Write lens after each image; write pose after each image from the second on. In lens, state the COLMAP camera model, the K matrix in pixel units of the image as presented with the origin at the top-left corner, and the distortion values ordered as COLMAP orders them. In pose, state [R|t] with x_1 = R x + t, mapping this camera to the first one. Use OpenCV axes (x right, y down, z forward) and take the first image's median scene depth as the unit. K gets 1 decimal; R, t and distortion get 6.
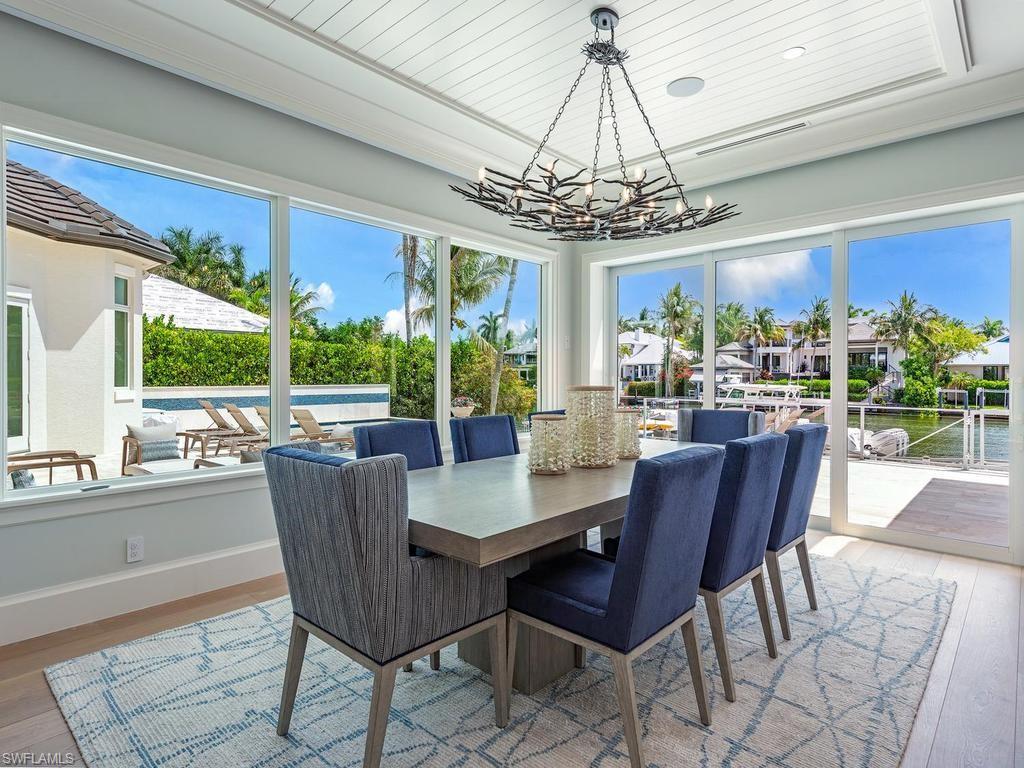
lens RADIAL K [[568.1, 0, 510.3], [0, 568.1, 382.8], [0, 0, 1]] dist [0.019052, 0.000387]
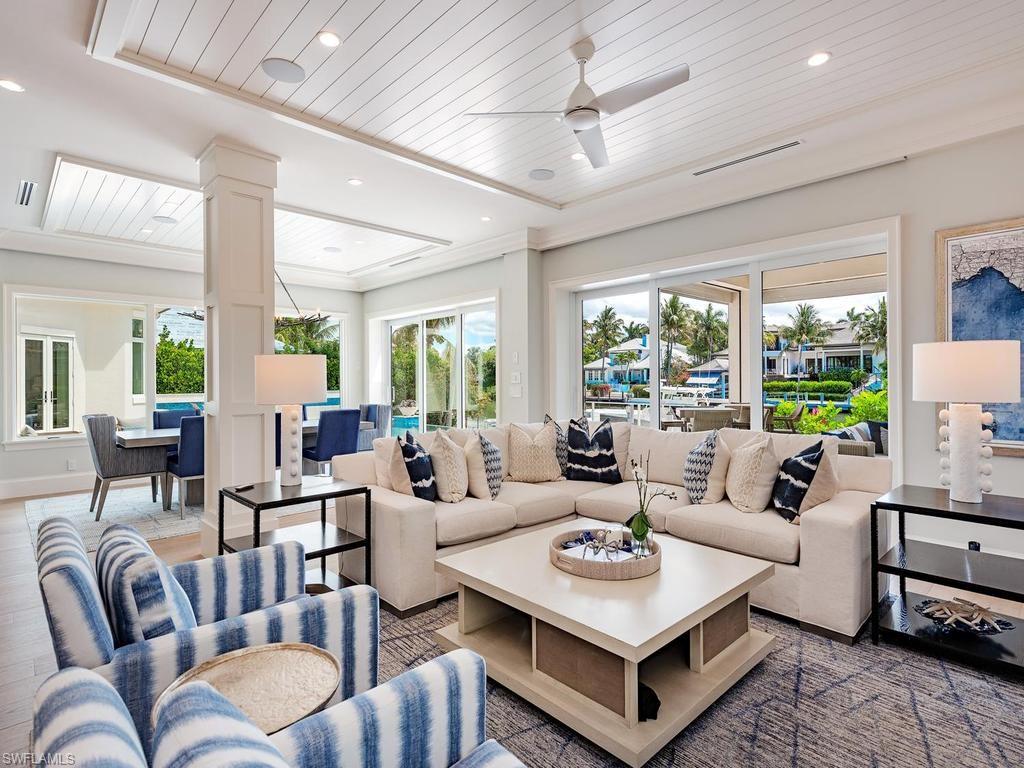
lens RADIAL K [[533.9, 0, 511.1], [0, 533.9, 381.0], [0, 0, 1]] dist [0.023750, 0.000303]
pose [[0.997519, -0.010361, -0.069624, 0.177364], [0.009642, 0.999897, -0.010655, -0.001492], [0.069728, 0.009957, 0.997516, -0.147961]]
